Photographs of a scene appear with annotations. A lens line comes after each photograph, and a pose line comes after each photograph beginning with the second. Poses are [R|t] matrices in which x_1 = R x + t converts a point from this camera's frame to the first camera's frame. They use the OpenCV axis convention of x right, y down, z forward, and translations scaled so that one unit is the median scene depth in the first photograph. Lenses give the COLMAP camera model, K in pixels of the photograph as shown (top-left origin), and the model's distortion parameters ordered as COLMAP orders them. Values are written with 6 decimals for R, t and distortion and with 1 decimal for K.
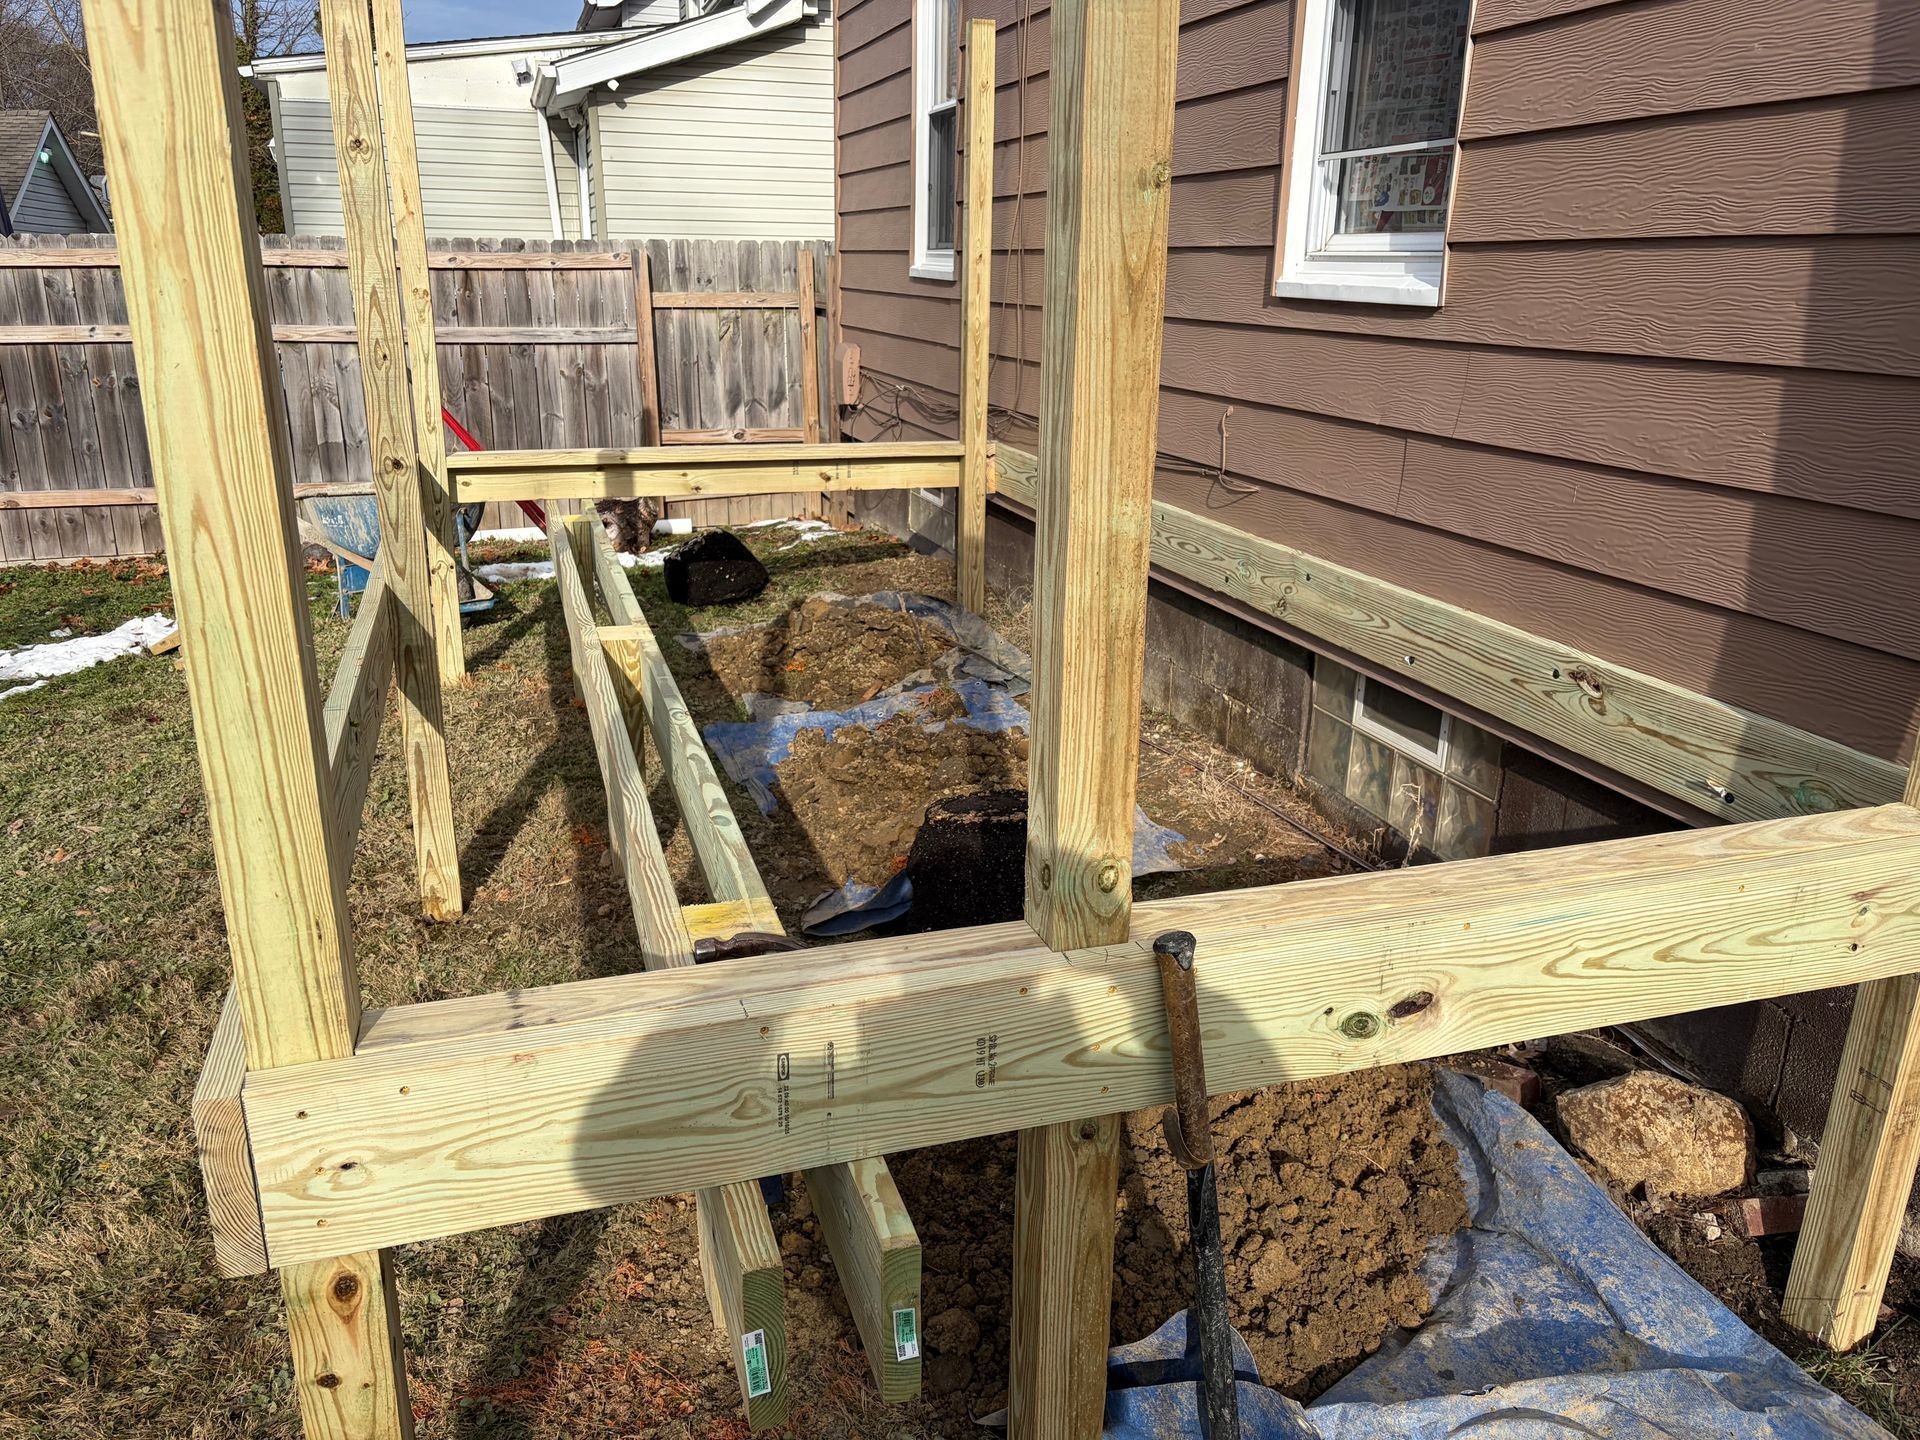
lens RADIAL K [[1448.1, 0, 969.9], [0, 1448.1, 723.2], [0, 0, 1]] dist [0.019608, -0.003190]
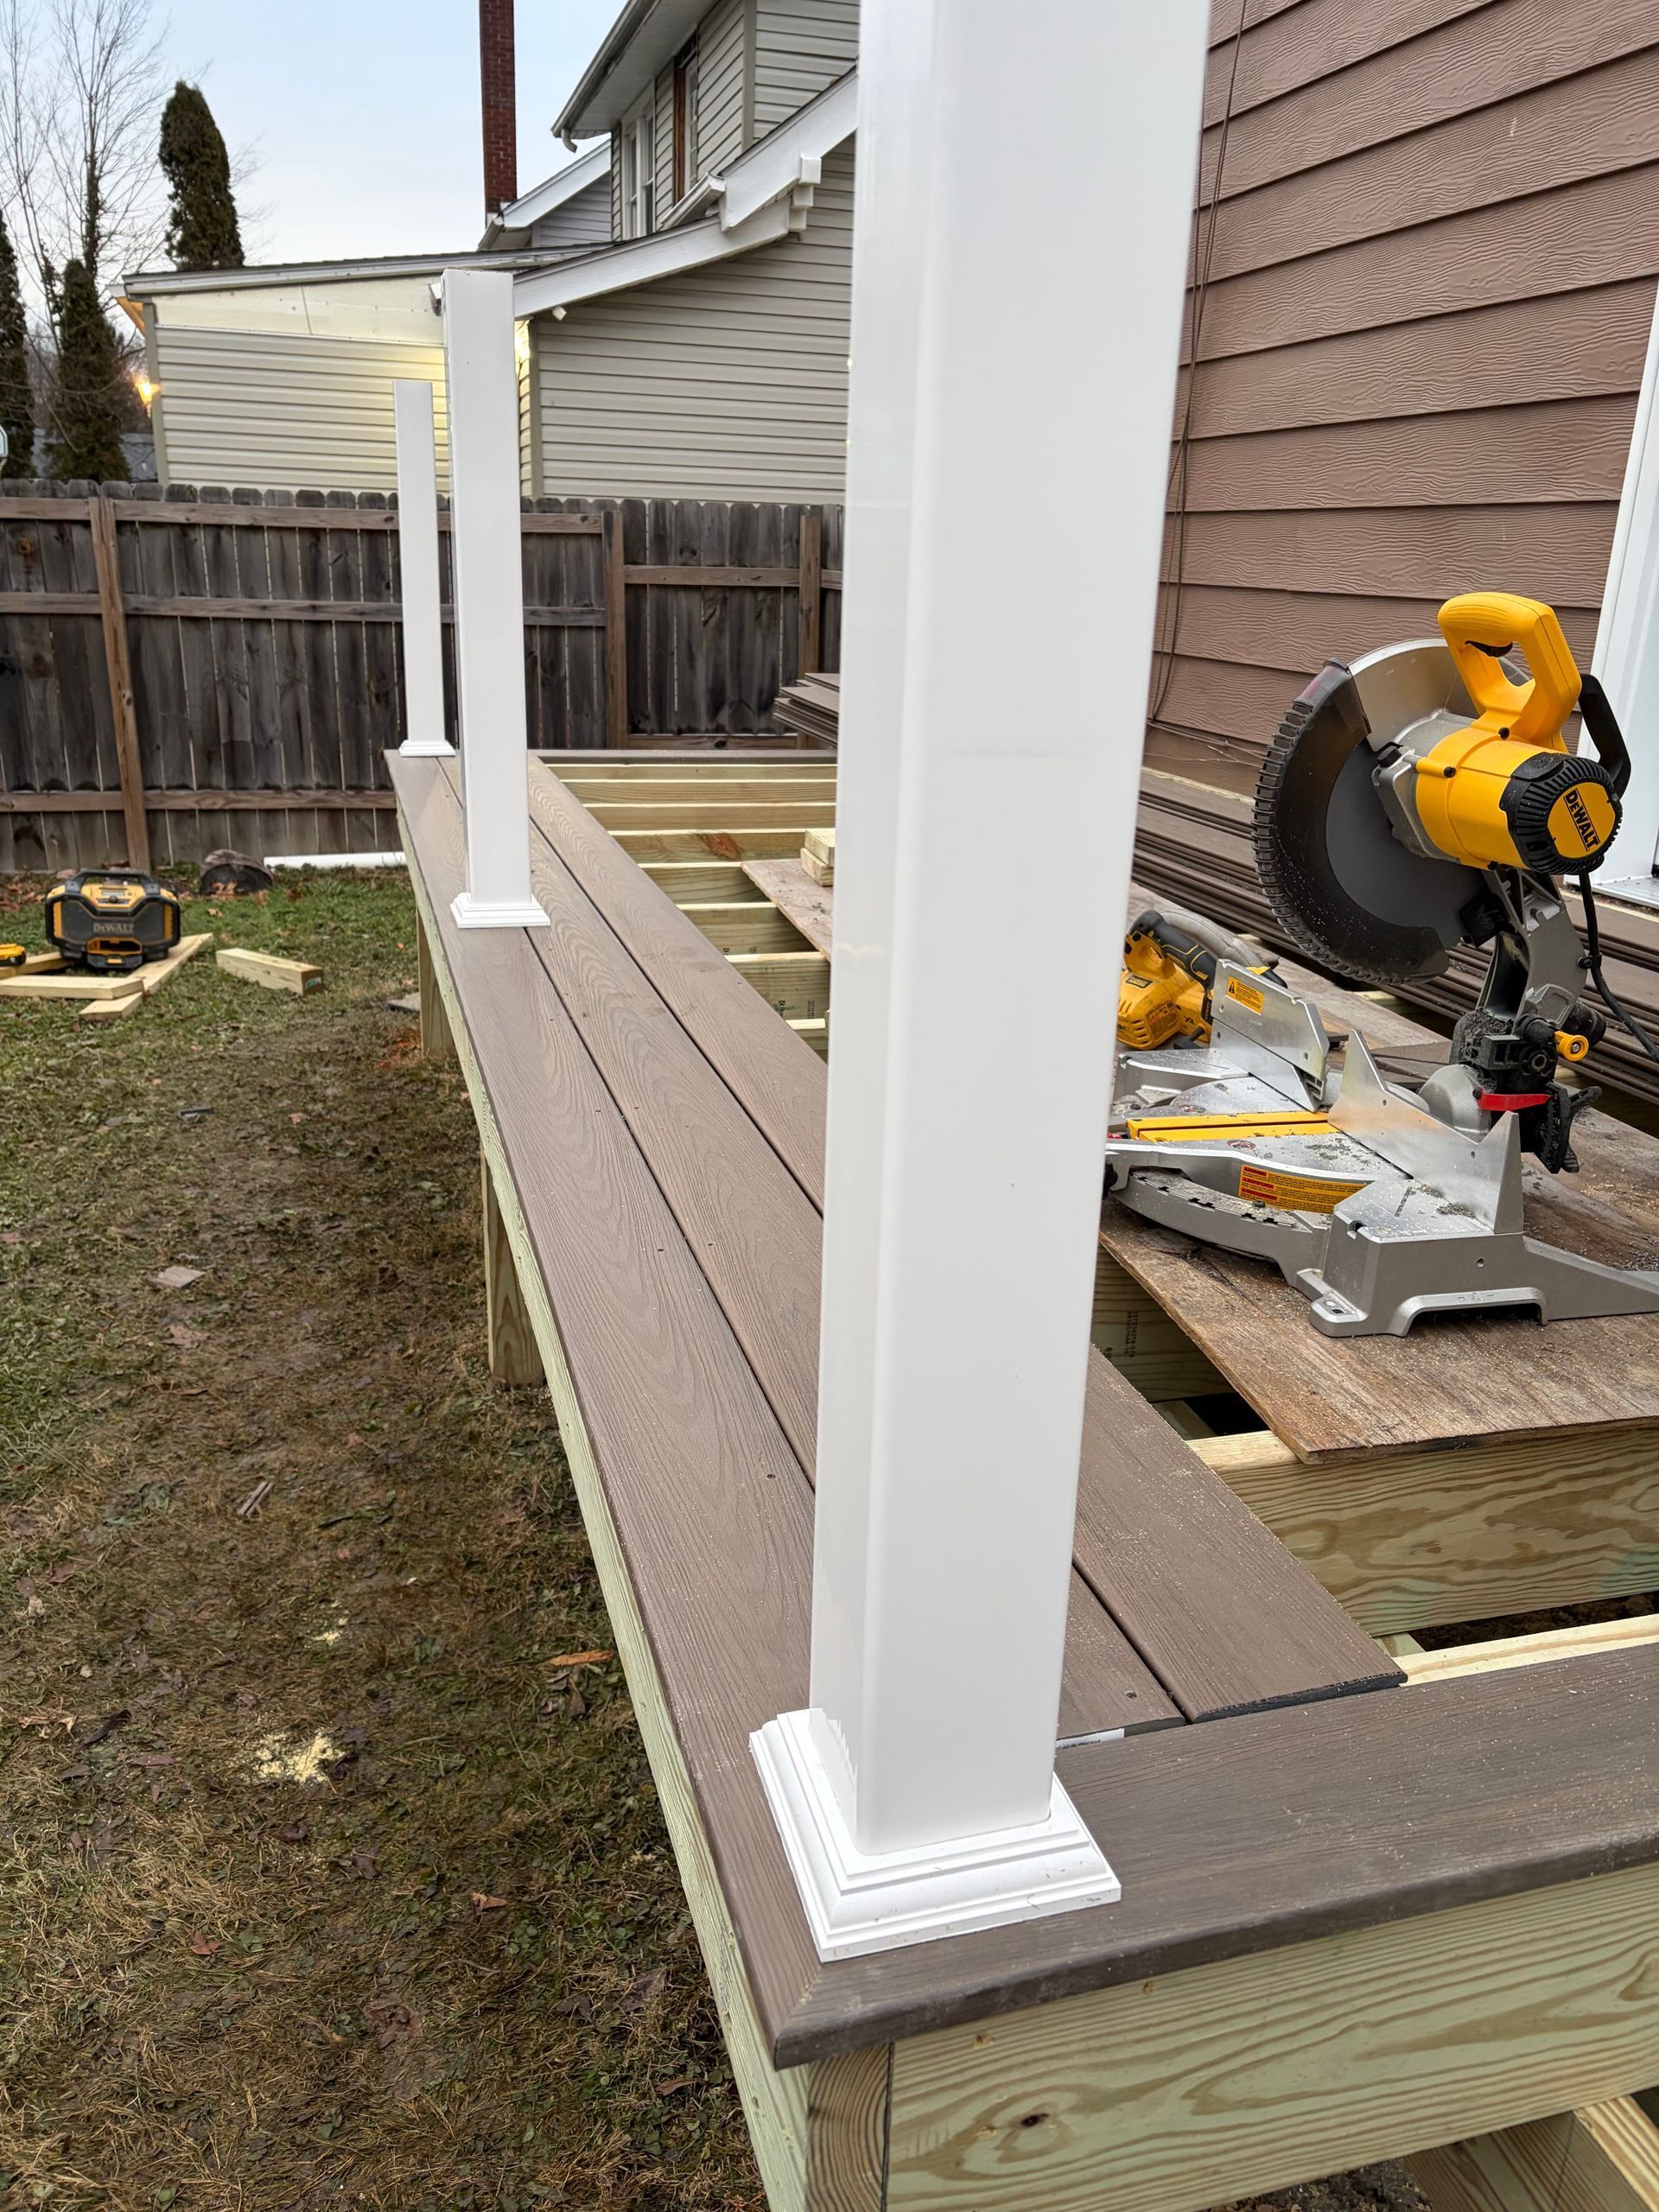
lens RADIAL K [[1650.7, 0, 816.5], [0, 1650.7, 1102.0], [0, 0, 1]] dist [0.059680, -0.049429]
pose [[0.999256, 0.026438, -0.028063, -0.101333], [-0.025951, 0.999508, 0.017593, -0.016973], [0.028514, -0.016851, 0.999451, 0.076882]]
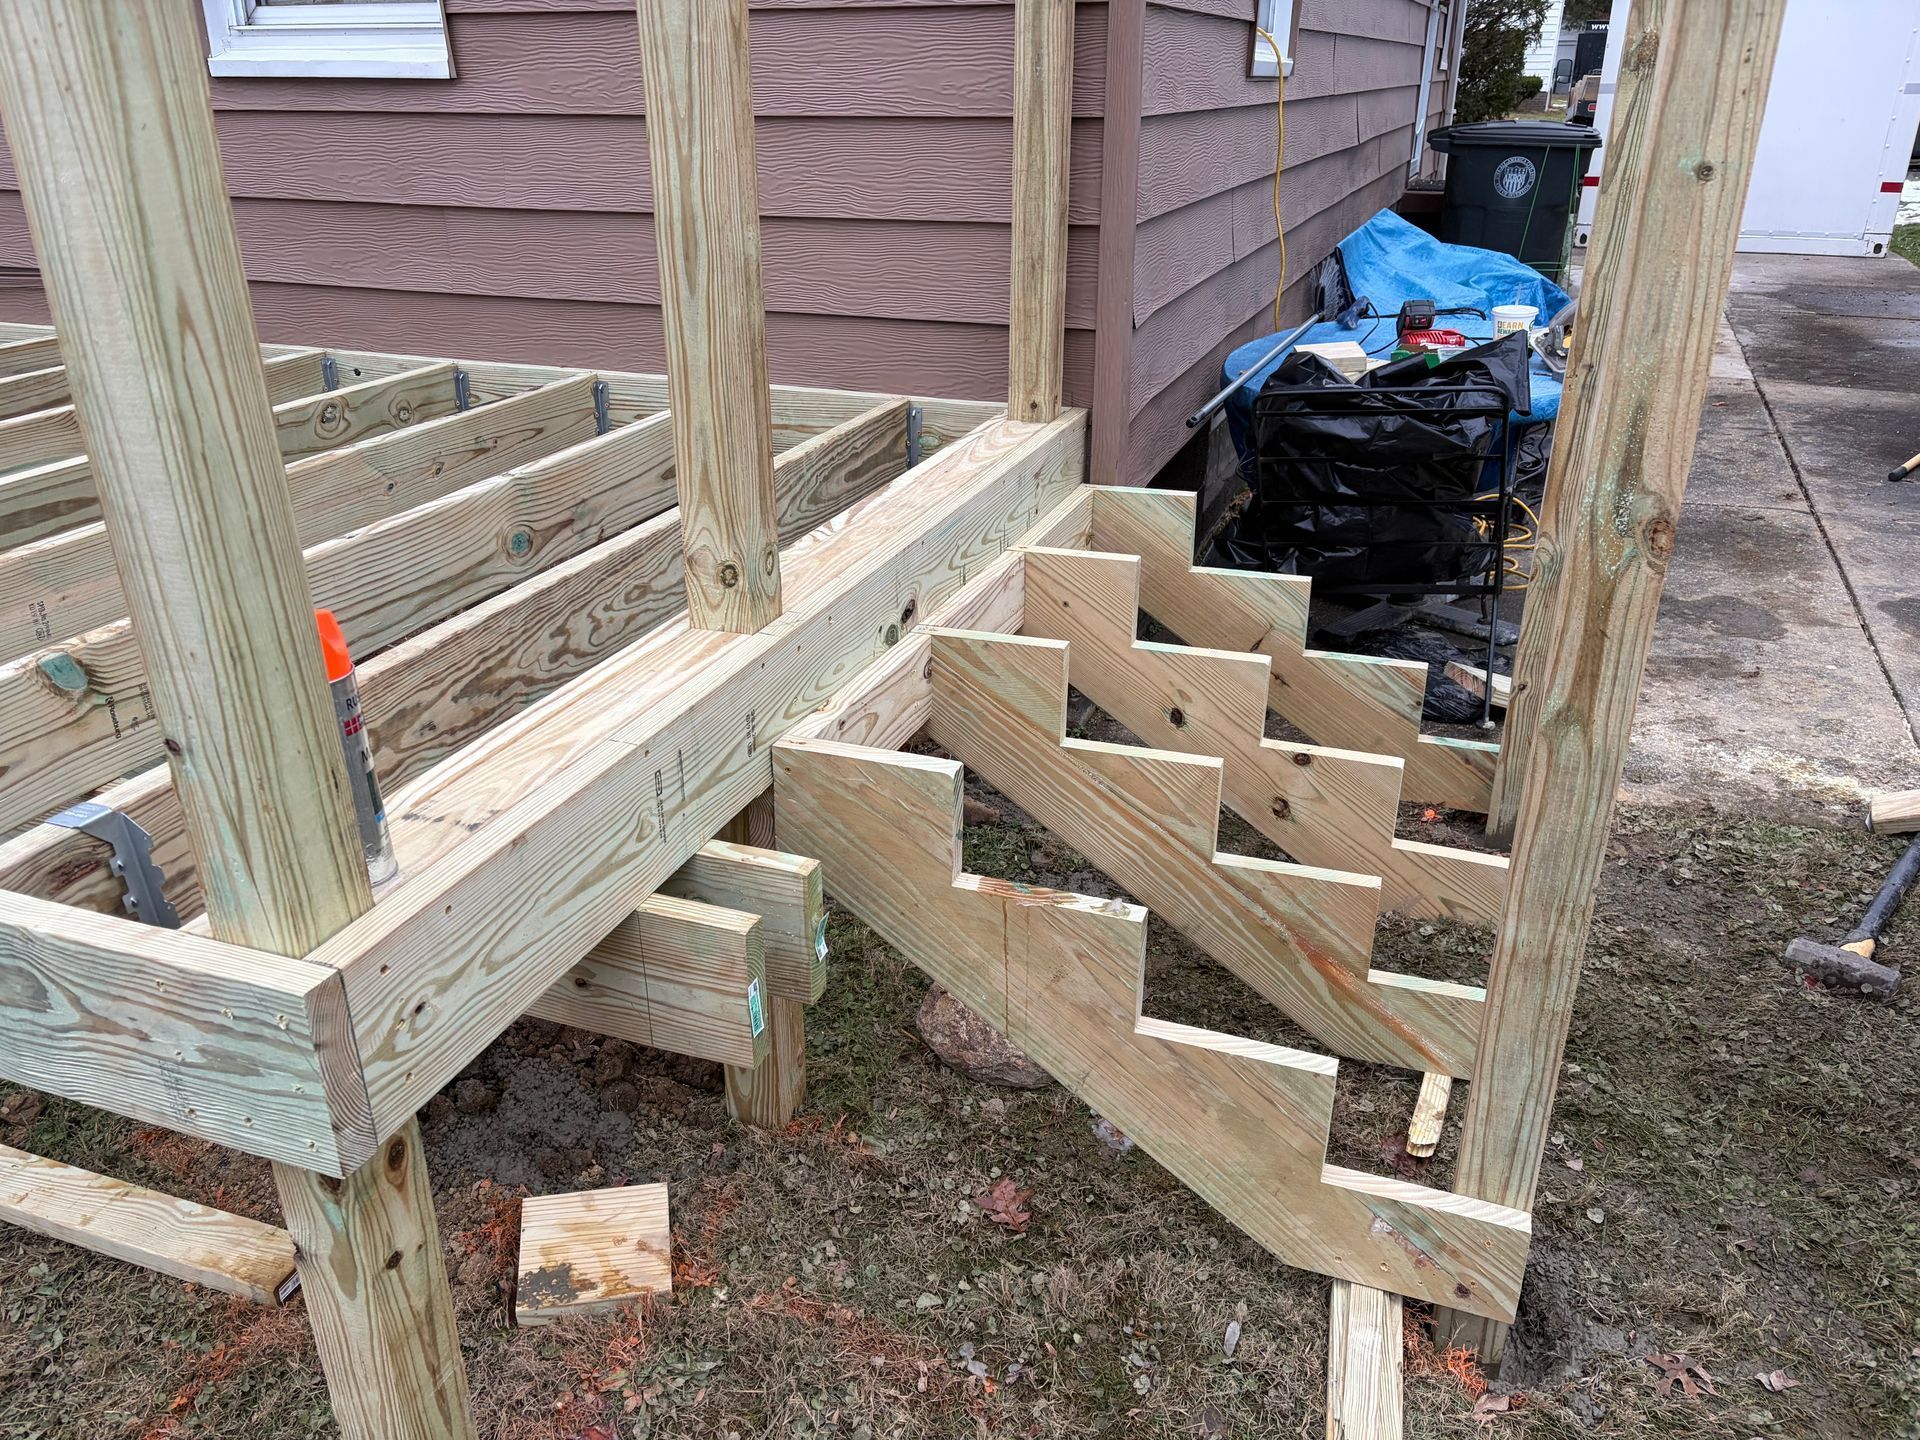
lens RADIAL K [[1456.7, 0, 956.0], [0, 1456.7, 763.1], [0, 0, 1]] dist [-0.007759, -0.006483]
pose [[0.620727, -0.349374, 0.701880, -0.166732], [0.242871, 0.936874, 0.251557, -0.000339], [-0.745460, 0.014318, 0.666396, 0.019699]]
